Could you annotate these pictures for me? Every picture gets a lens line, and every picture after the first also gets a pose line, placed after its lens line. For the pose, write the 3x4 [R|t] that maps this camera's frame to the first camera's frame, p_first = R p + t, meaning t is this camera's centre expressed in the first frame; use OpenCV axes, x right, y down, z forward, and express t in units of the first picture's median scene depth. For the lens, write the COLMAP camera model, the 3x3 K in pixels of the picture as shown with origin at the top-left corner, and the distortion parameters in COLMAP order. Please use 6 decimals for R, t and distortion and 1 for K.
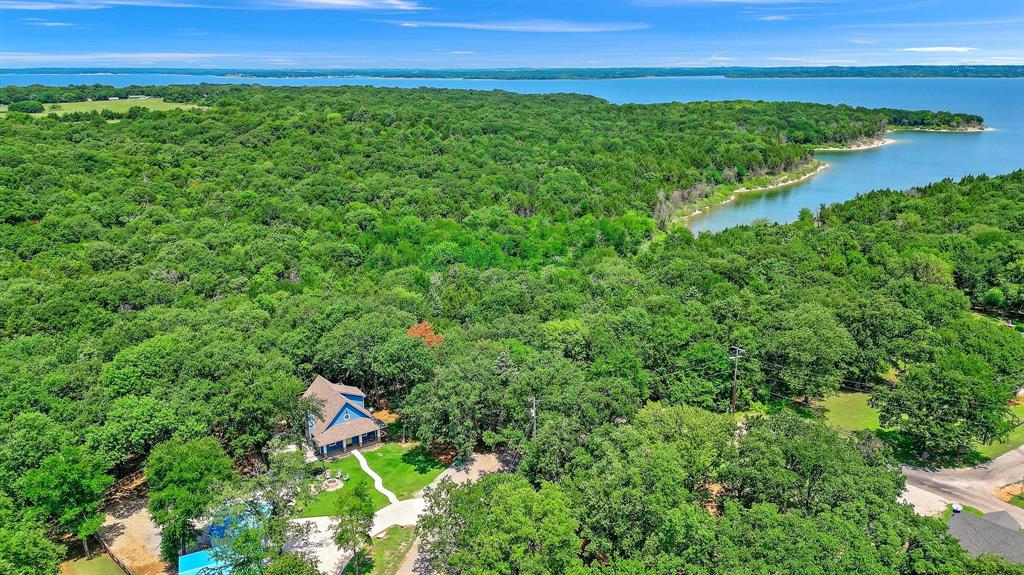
lens RADIAL K [[733.3, 0, 518.6], [0, 733.3, 286.2], [0, 0, 1]] dist [0.083762, -0.071307]
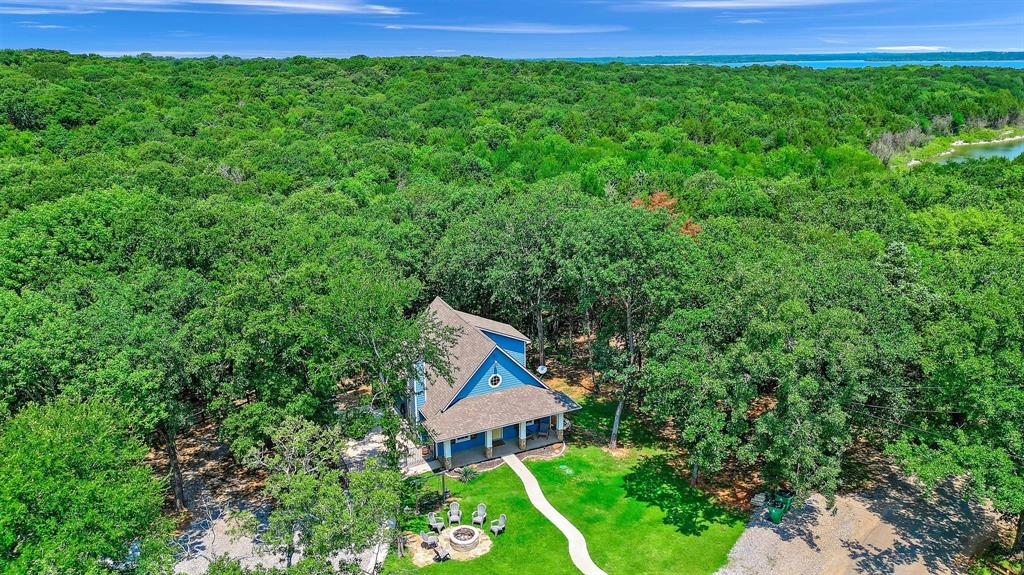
lens RADIAL K [[733.3, 0, 518.6], [0, 733.3, 286.2], [0, 0, 1]] dist [0.083762, -0.071307]
pose [[0.989096, 0.043212, -0.140790, -0.157212], [-0.041596, 0.999031, 0.014405, 0.111413], [0.141276, -0.008392, 0.989935, 0.553690]]
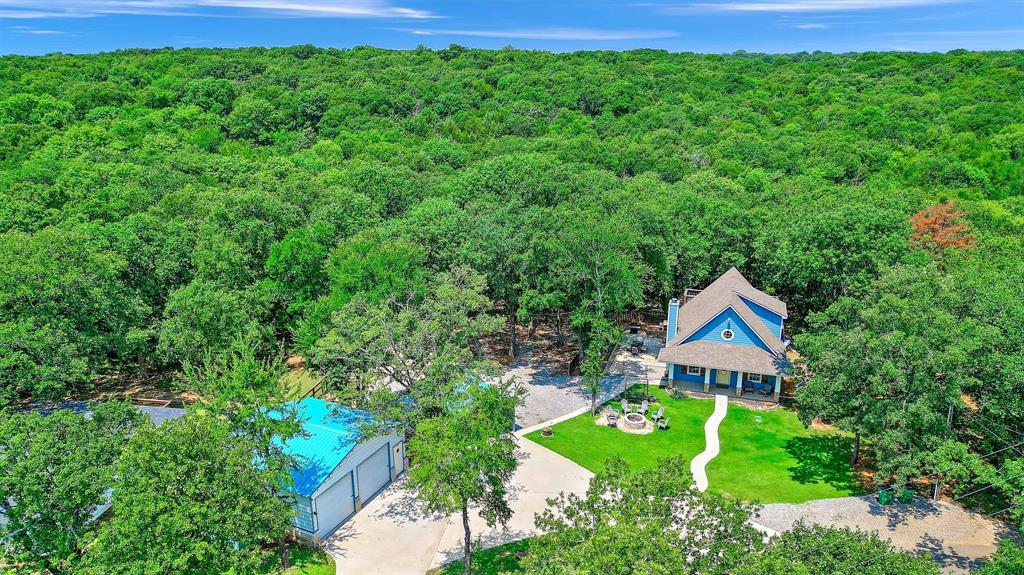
lens RADIAL K [[733.3, 0, 518.6], [0, 733.3, 286.2], [0, 0, 1]] dist [0.083762, -0.071307]
pose [[0.630571, 0.237234, -0.738986, 0.070361], [-0.224167, 0.967230, 0.119226, 0.110520], [0.743054, 0.090476, 0.663087, 0.509848]]
